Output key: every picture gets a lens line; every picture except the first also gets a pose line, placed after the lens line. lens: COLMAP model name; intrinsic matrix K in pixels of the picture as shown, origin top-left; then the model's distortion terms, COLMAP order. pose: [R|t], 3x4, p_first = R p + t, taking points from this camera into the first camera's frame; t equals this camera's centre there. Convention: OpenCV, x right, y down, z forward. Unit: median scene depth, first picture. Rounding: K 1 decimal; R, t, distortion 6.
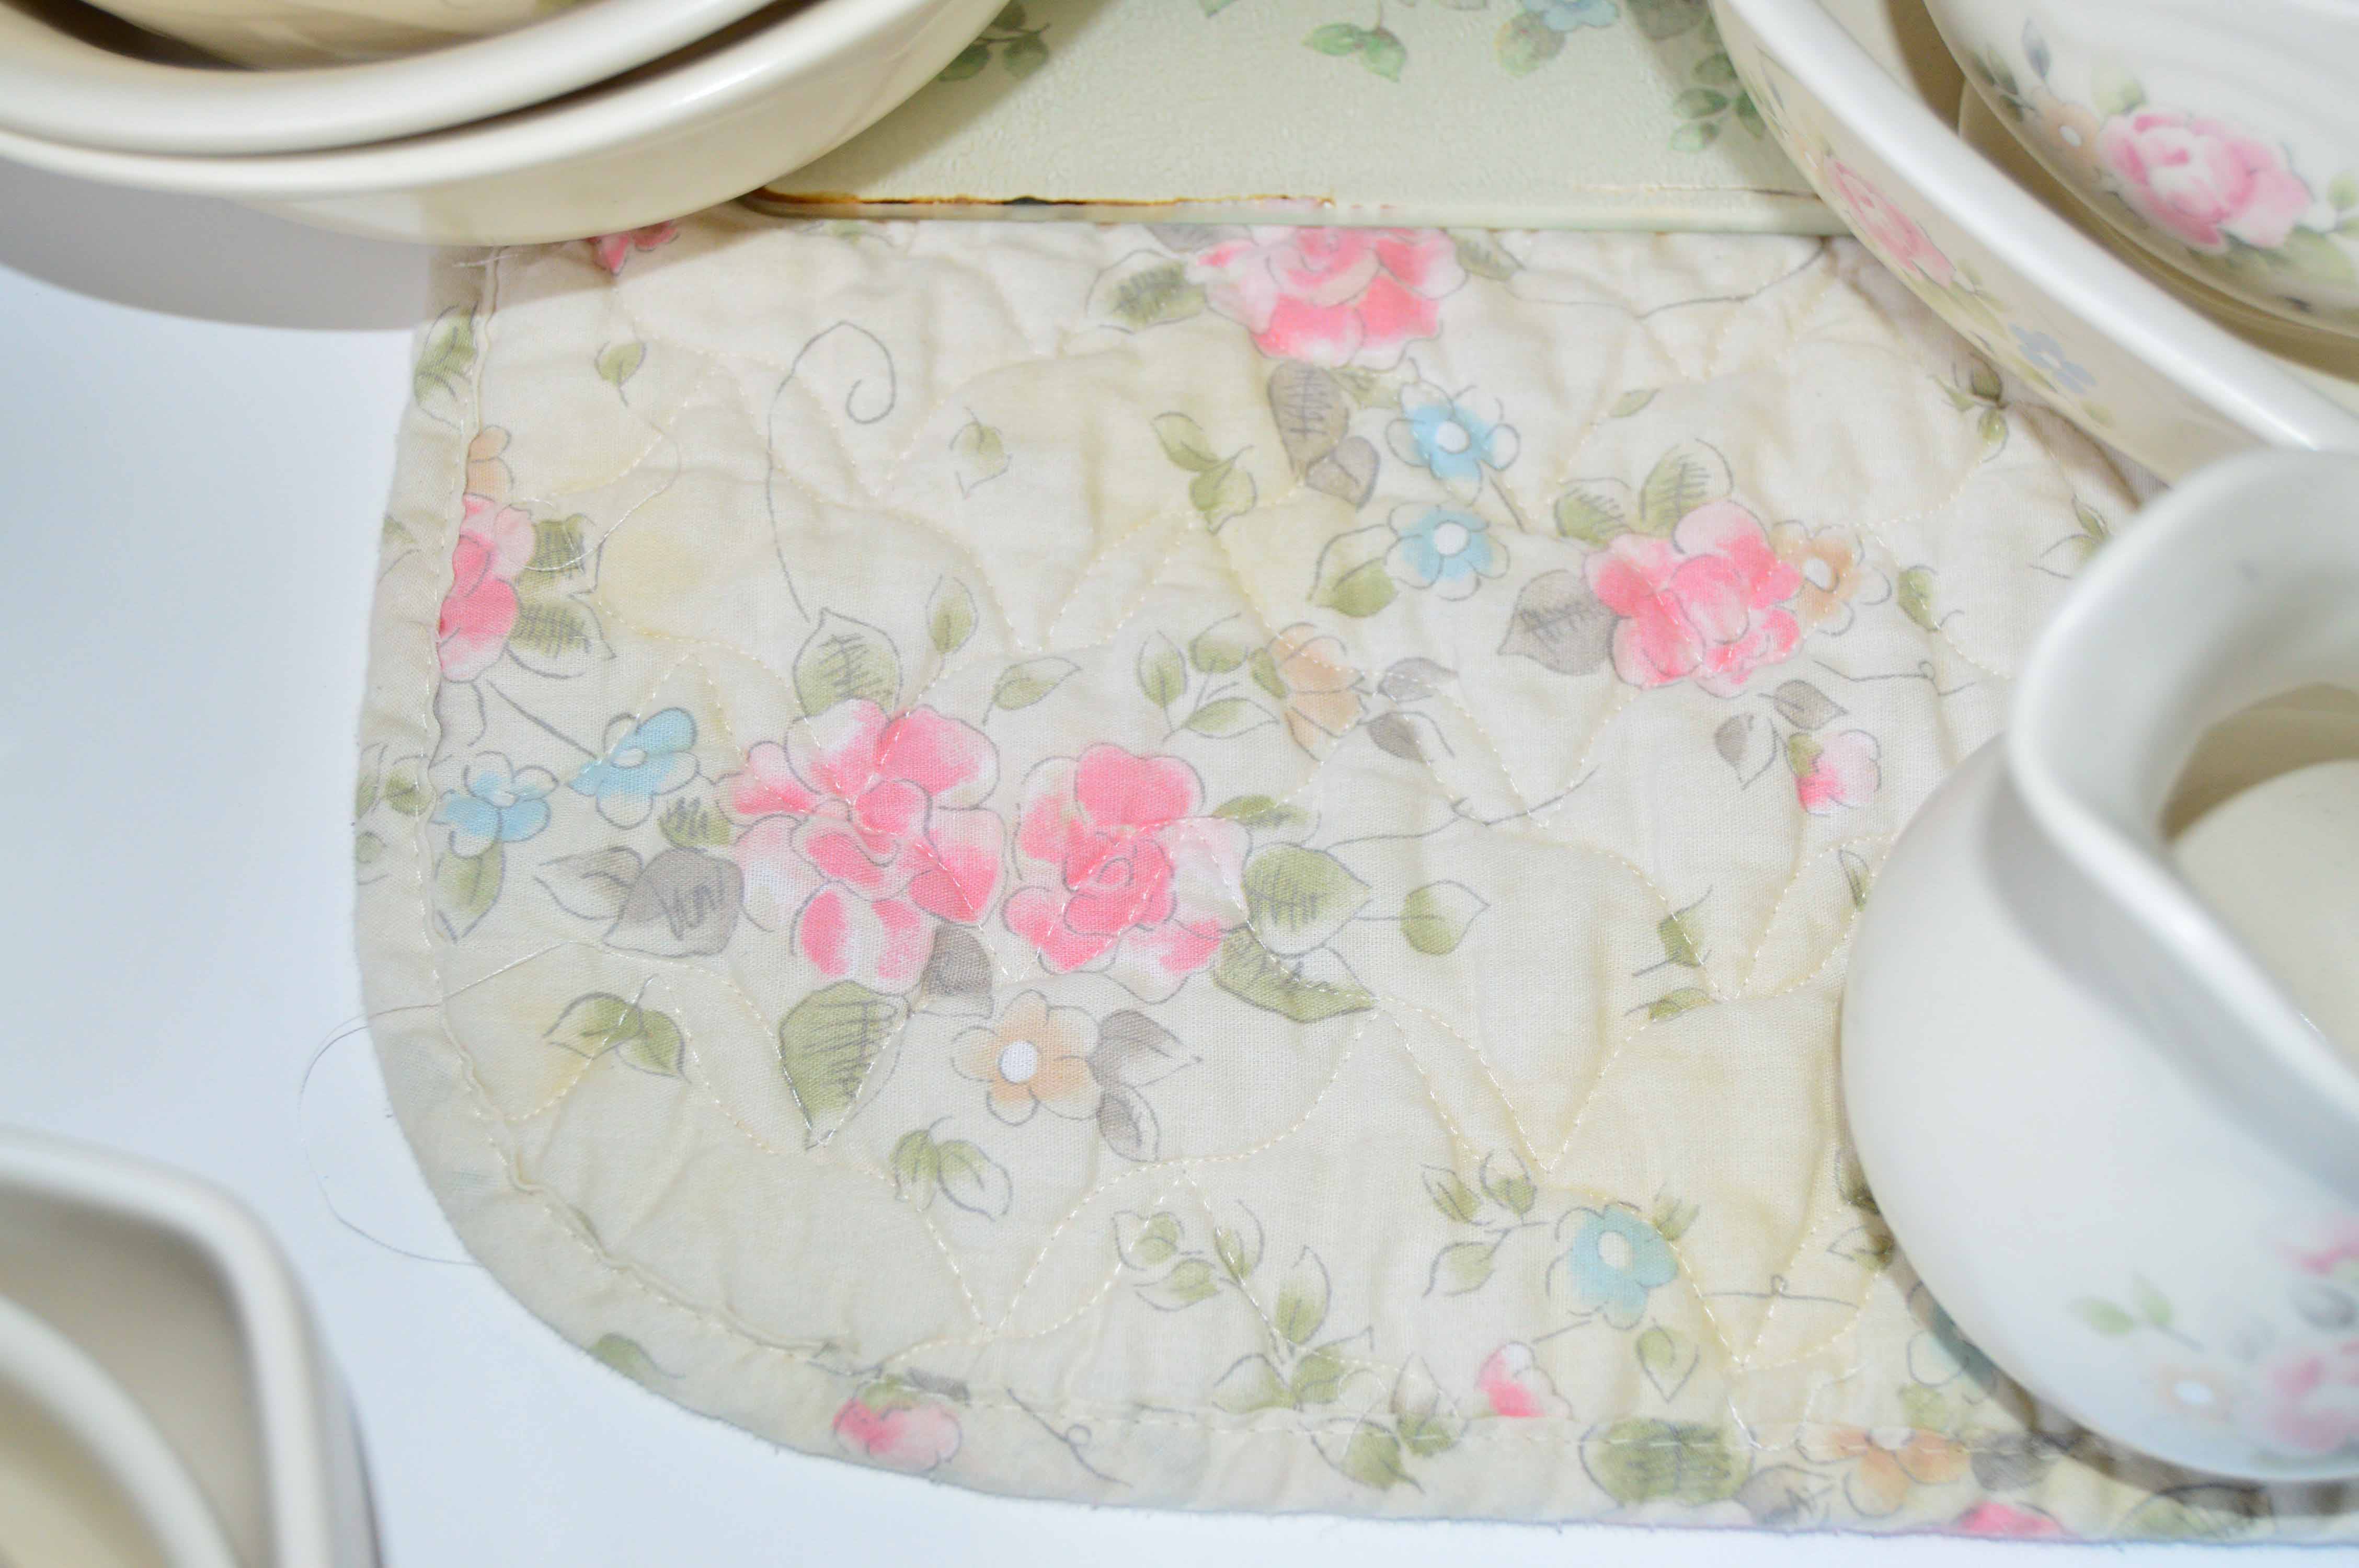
lens RADIAL K [[2843.0, 0, 1175.3], [0, 2843.0, 784.6], [0, 0, 1]] dist [-0.067653, 0.000000]
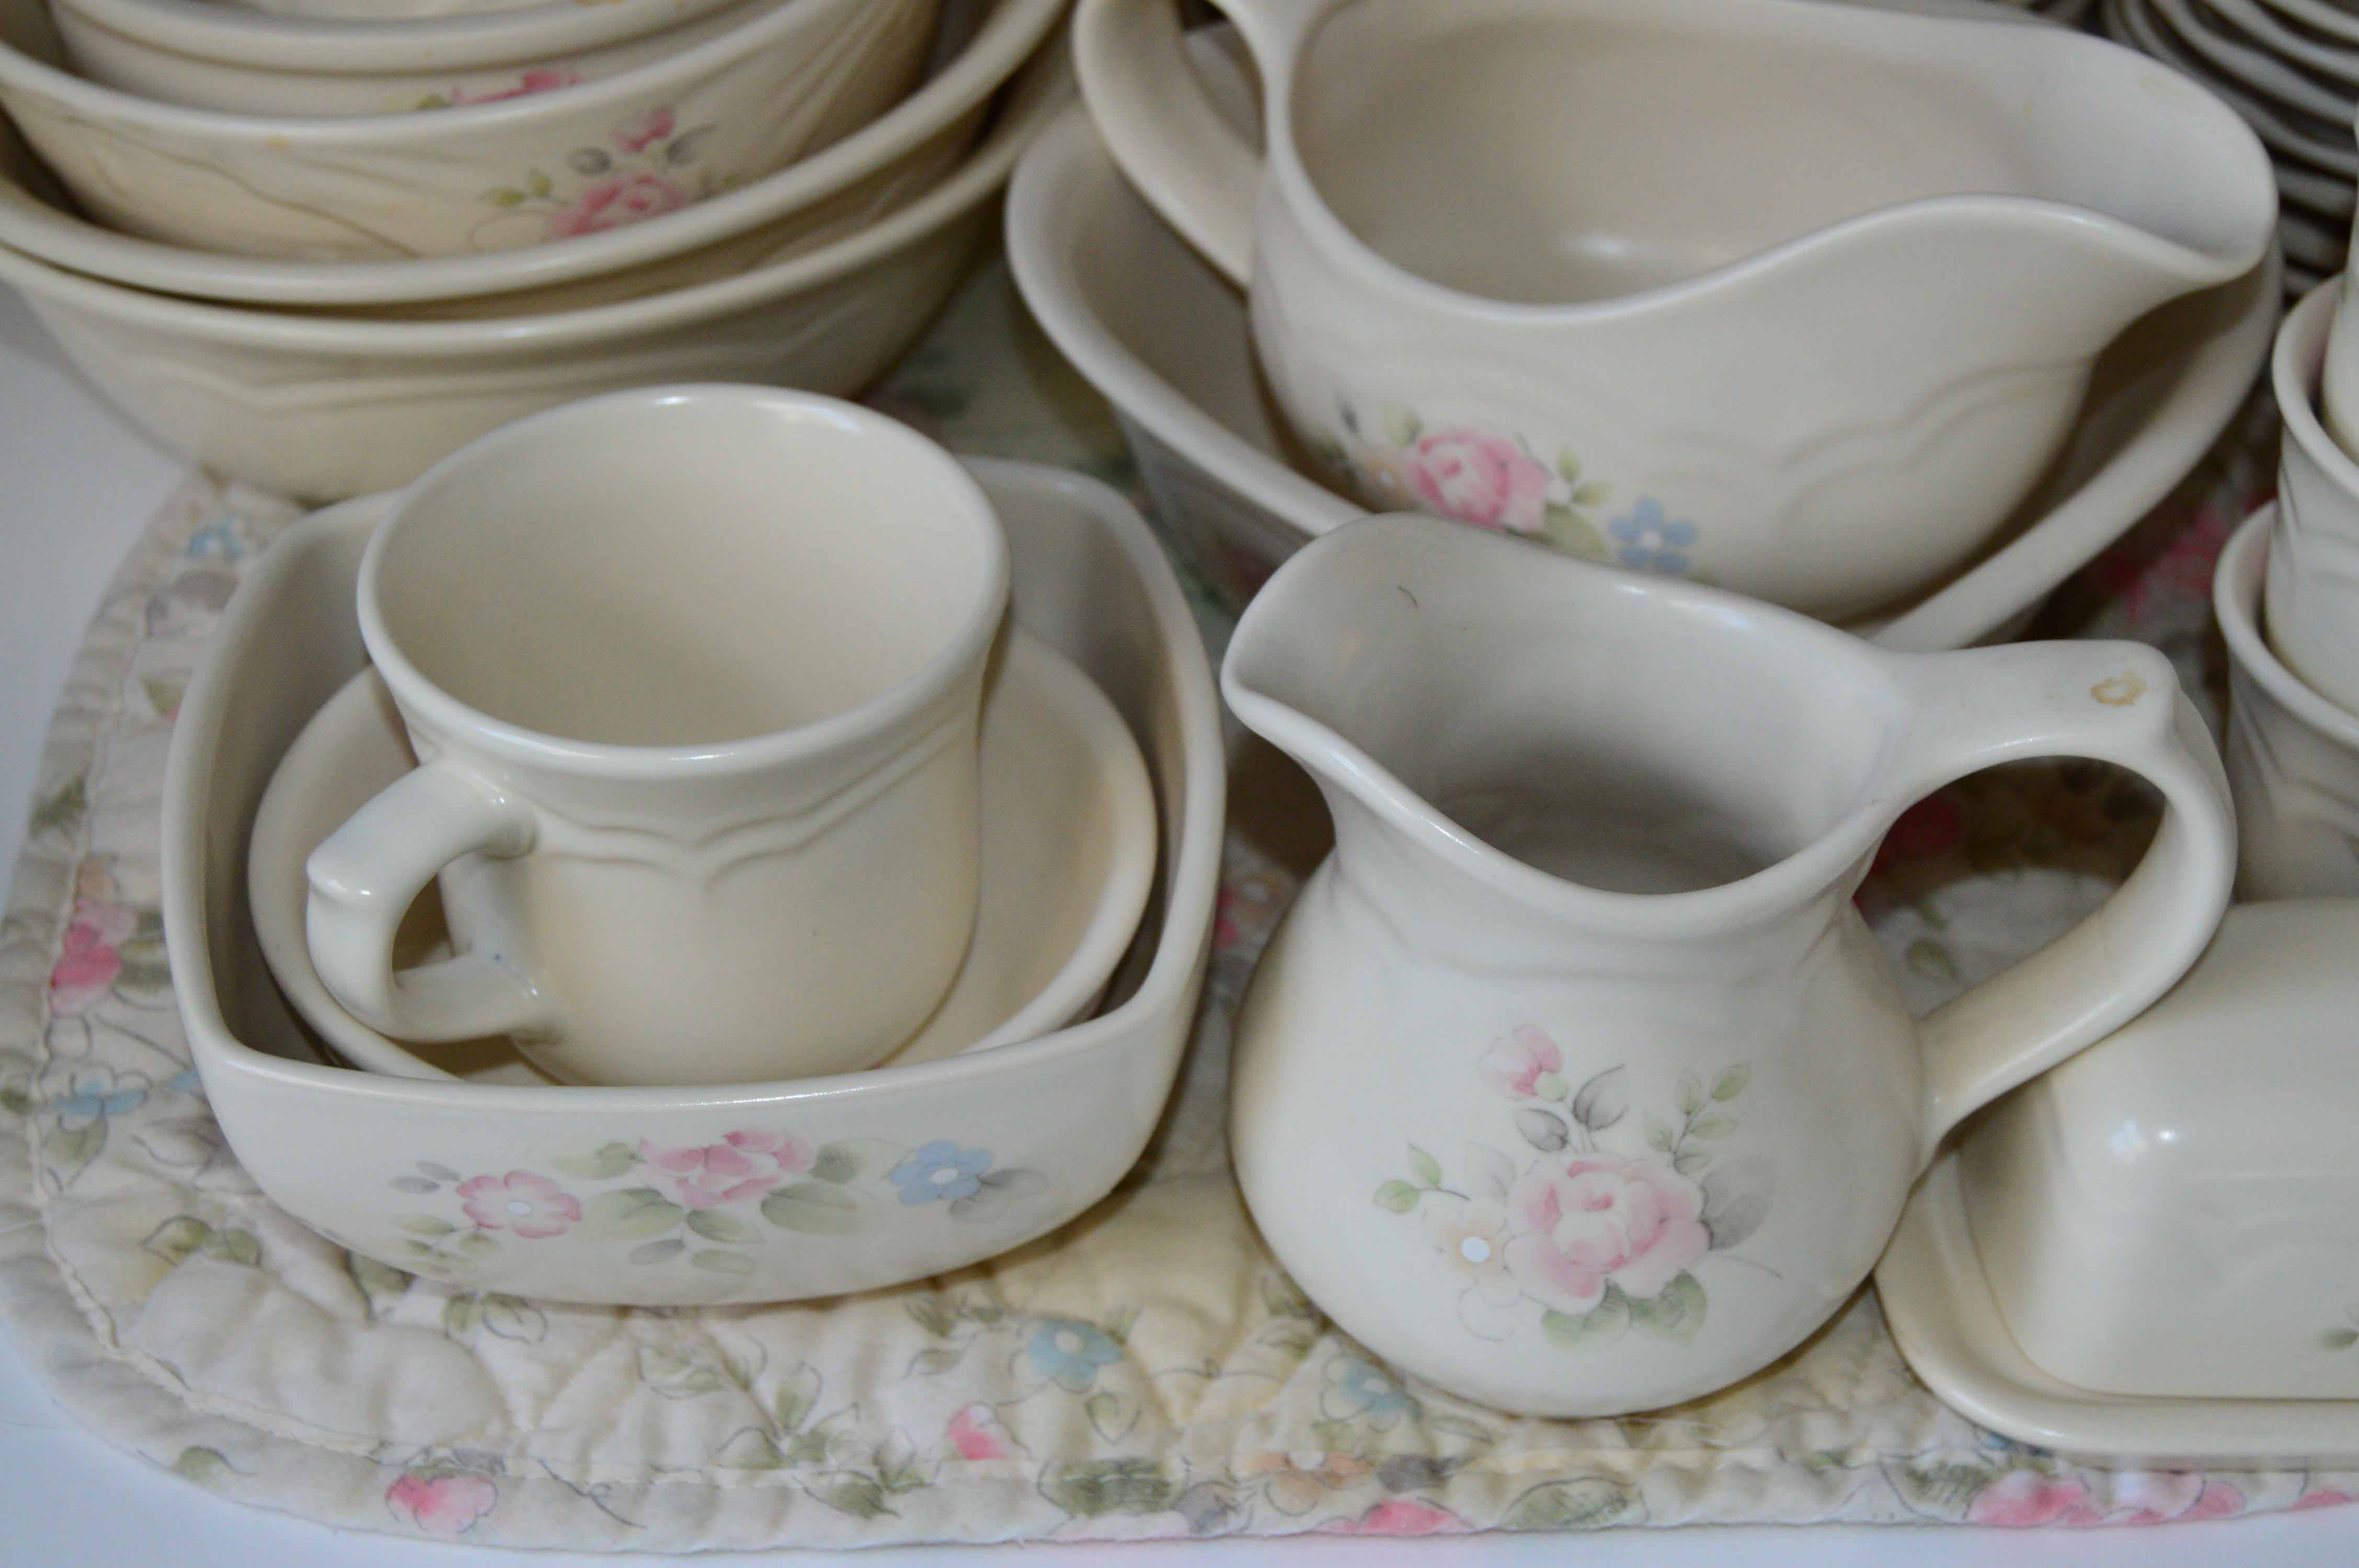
lens RADIAL K [[4434.8, 0, 1176.7], [0, 4434.8, 795.9], [0, 0, 1]] dist [0.049885, 0.000000]
pose [[0.997818, -0.045705, 0.047646, 0.125478], [0.061437, 0.907027, -0.416565, 0.735668], [-0.024177, 0.418584, 0.907856, -0.759949]]
